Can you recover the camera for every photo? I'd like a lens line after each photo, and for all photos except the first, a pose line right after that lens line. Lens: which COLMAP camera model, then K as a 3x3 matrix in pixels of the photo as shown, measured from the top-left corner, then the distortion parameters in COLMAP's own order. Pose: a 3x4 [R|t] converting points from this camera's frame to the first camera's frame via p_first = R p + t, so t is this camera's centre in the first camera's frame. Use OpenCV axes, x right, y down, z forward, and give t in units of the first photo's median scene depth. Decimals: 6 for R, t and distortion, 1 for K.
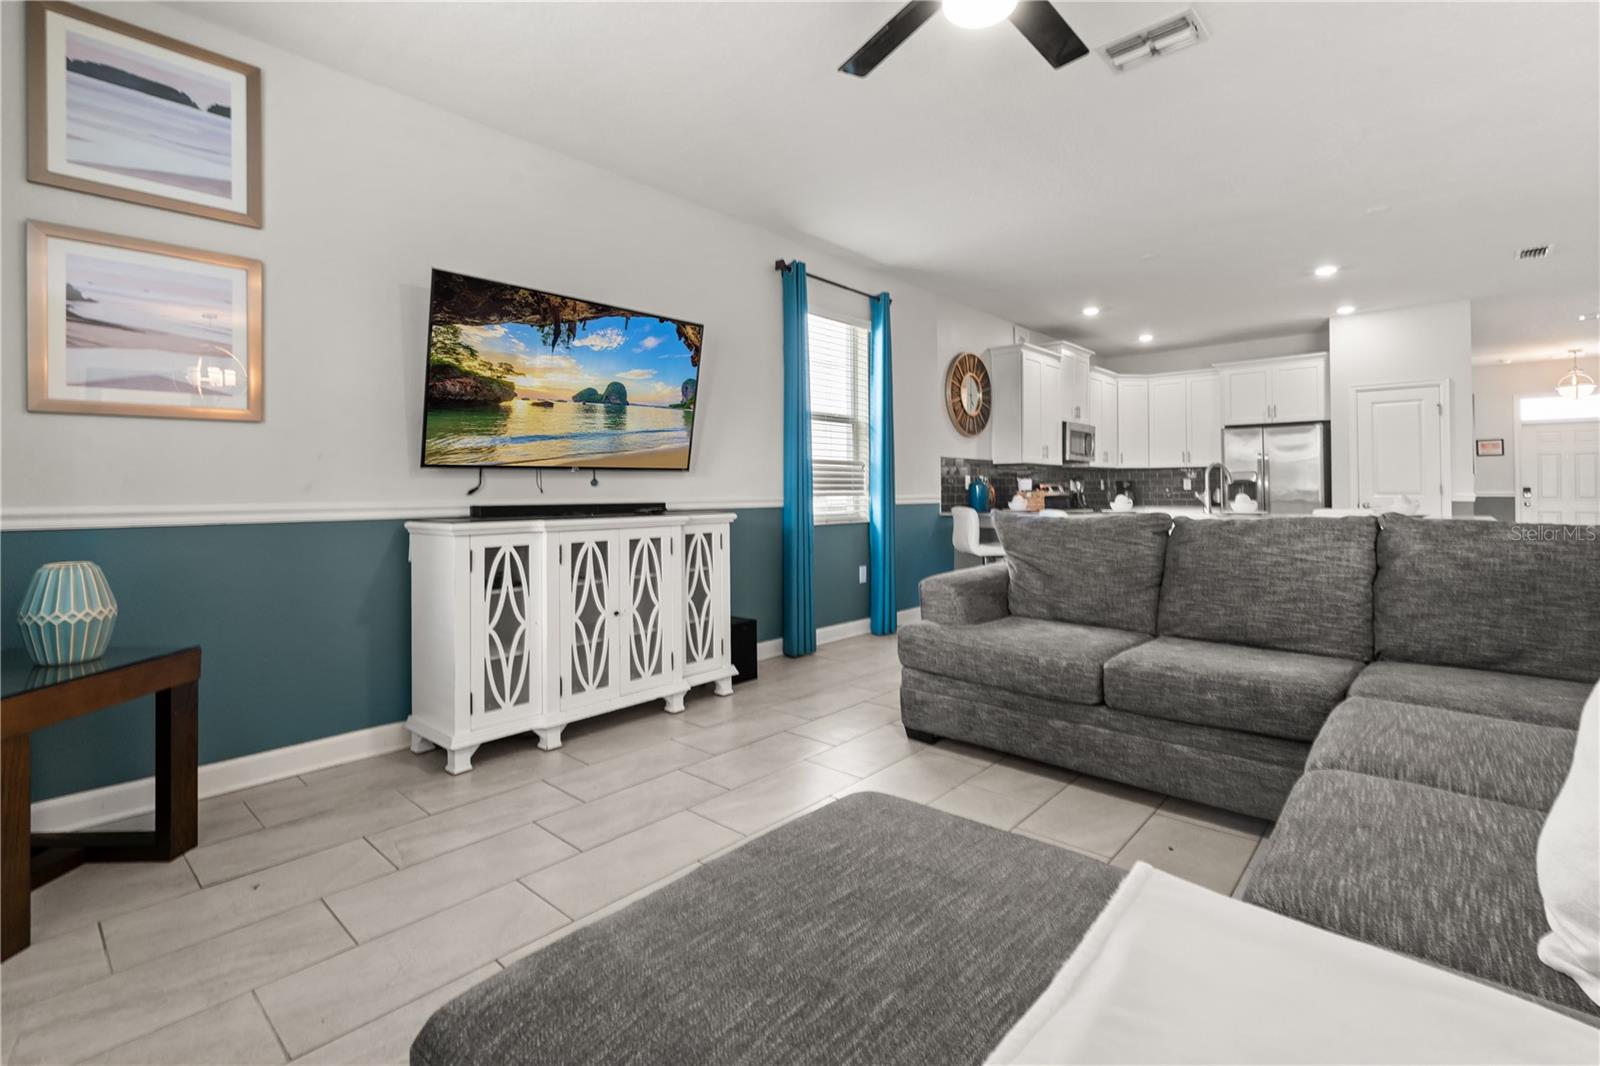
lens RADIAL K [[707.8, 0, 809.3], [0, 707.8, 479.7], [0, 0, 1]] dist [-0.011735, 0.003320]
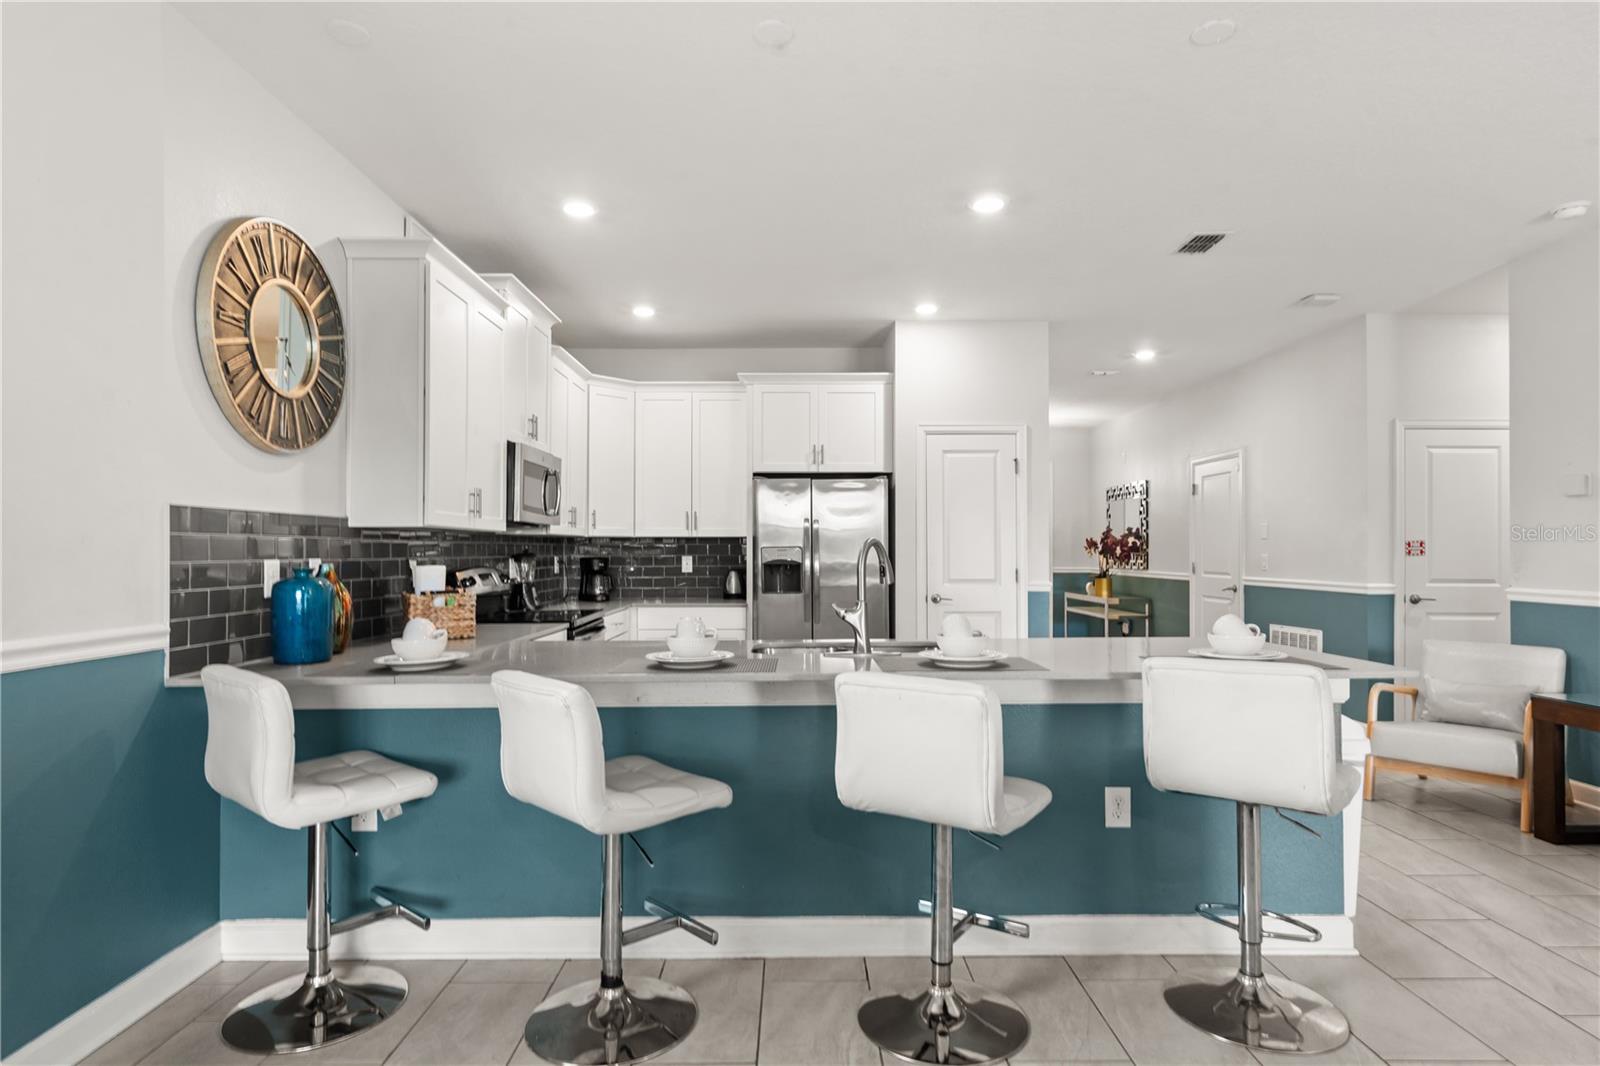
lens RADIAL K [[855.6, 0, 788.8], [0, 855.6, 538.2], [0, 0, 1]] dist [0.002306, -0.000376]
pose [[0.749432, 0.011829, 0.661976, 0.118423], [-0.009820, 0.999929, -0.006751, -0.014560], [-0.662008, -0.001441, 0.749495, 0.443530]]
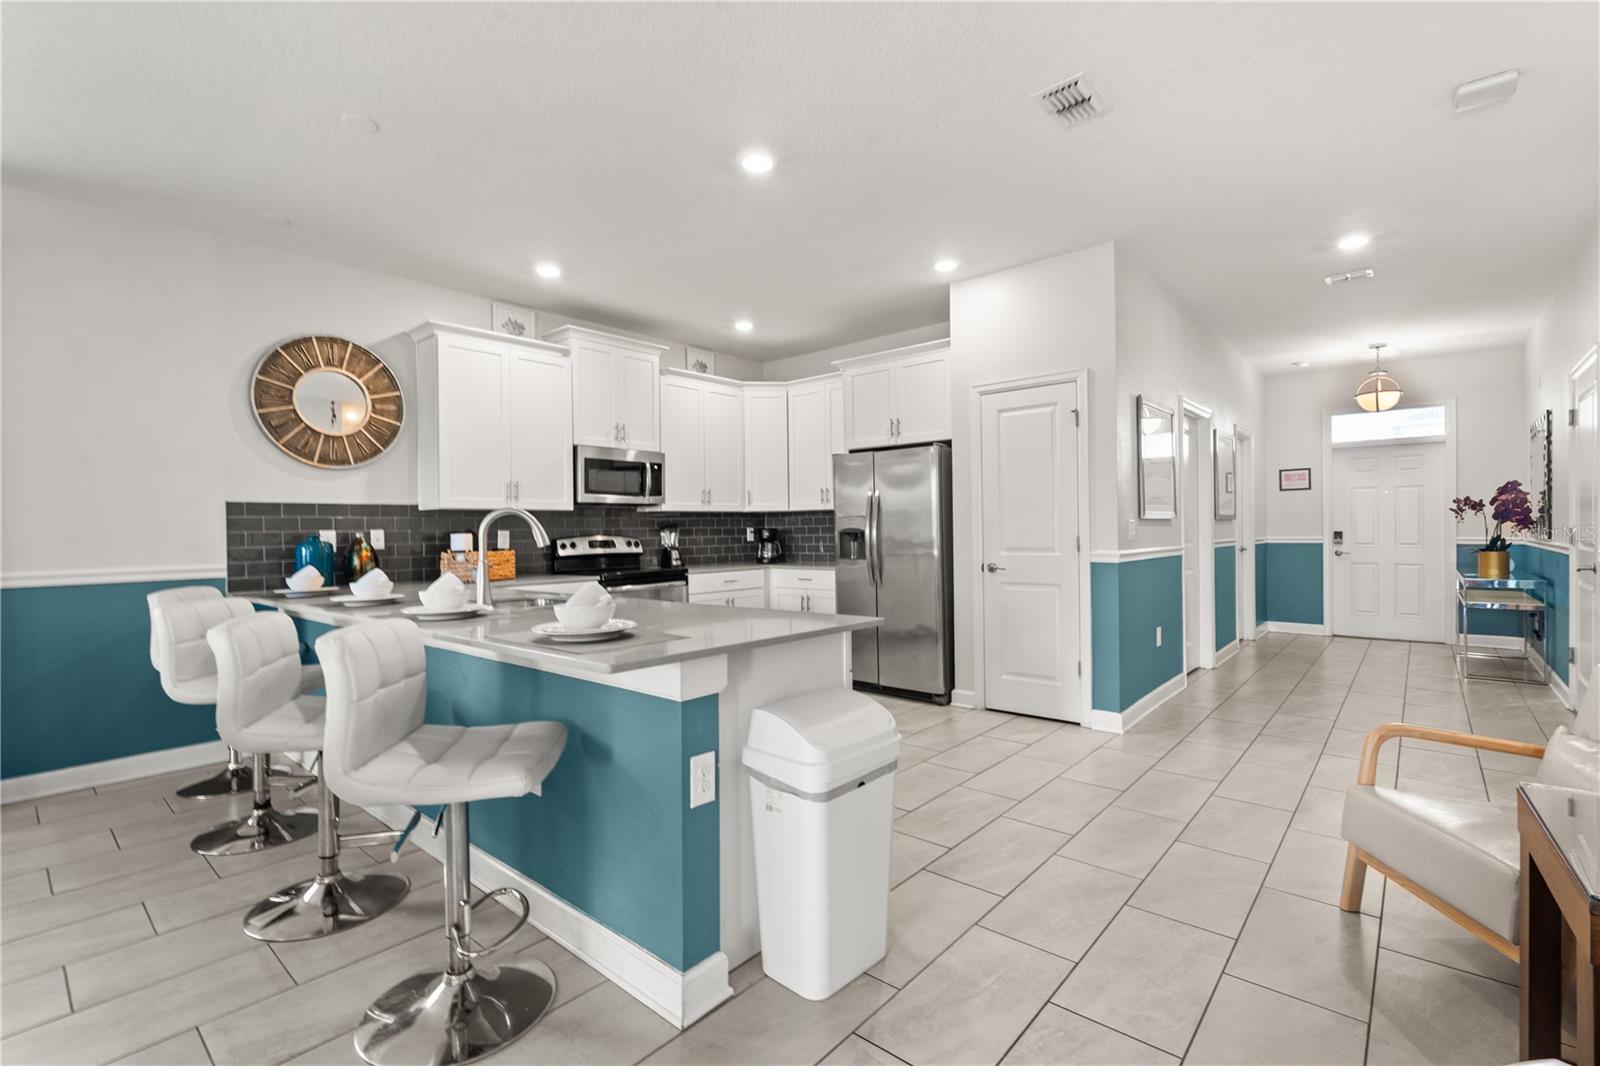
lens RADIAL K [[707.8, 0, 790.1], [0, 707.8, 530.1], [0, 0, 1]] dist [-0.011735, 0.003320]
pose [[0.999809, -0.011517, 0.015762, 0.567273], [0.011289, 0.999831, 0.014500, -0.009325], [-0.015926, -0.014320, 0.999771, 0.329103]]
